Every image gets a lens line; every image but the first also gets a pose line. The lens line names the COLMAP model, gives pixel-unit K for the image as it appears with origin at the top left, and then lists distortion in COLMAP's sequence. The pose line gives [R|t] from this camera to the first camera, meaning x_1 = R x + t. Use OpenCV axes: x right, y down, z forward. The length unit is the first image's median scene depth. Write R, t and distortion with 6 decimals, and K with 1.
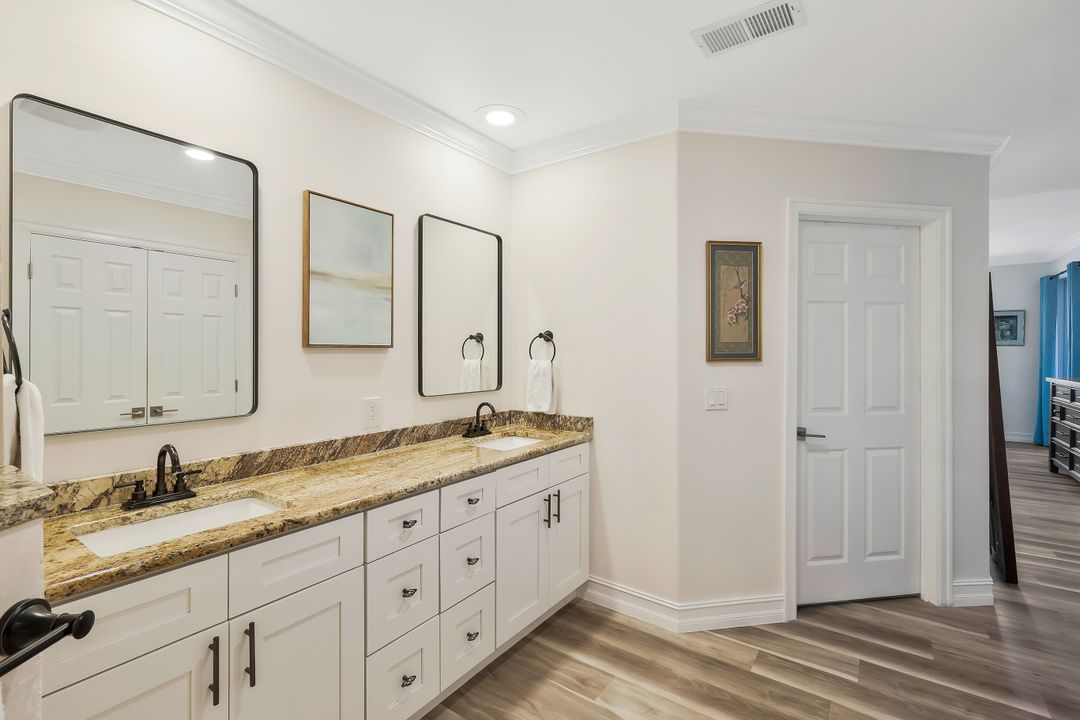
lens RADIAL K [[487.1, 0, 530.8], [0, 487.1, 349.1], [0, 0, 1]] dist [0.000753, -0.000094]
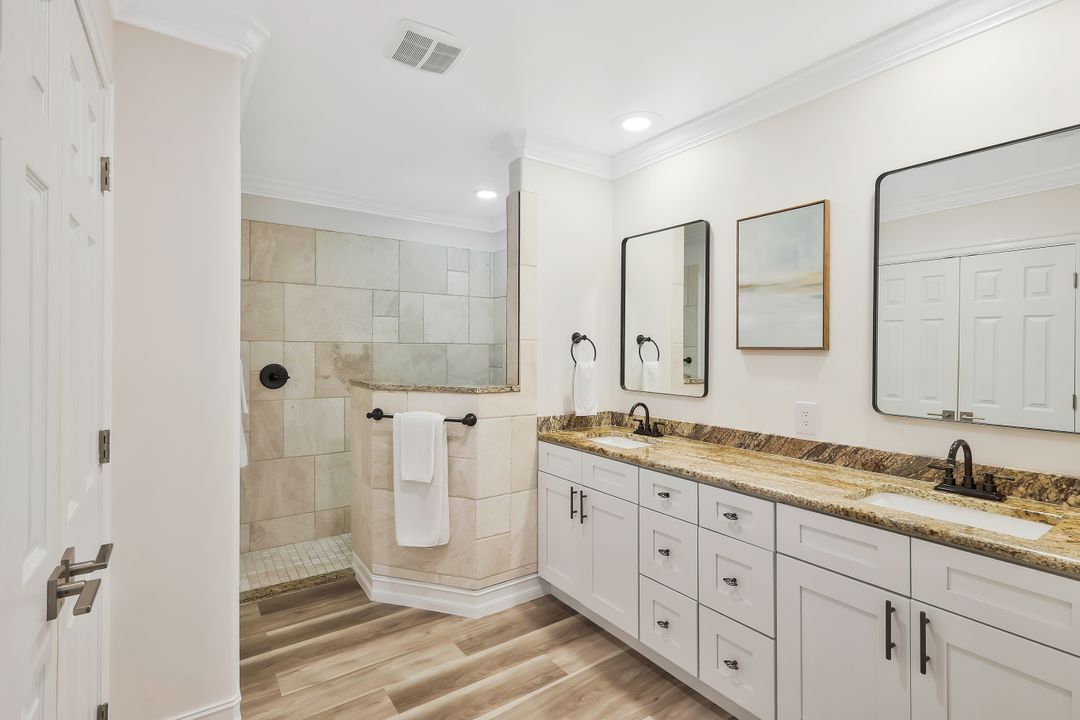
lens RADIAL K [[475.3, 0, 543.5], [0, 475.3, 348.3], [0, 0, 1]] dist [-0.000983, 0.000023]
pose [[-0.296302, -0.011394, -0.955026, 0.735870], [-0.009084, 0.999917, -0.009112, 0.007525], [0.955051, 0.005976, -0.296381, 0.809422]]
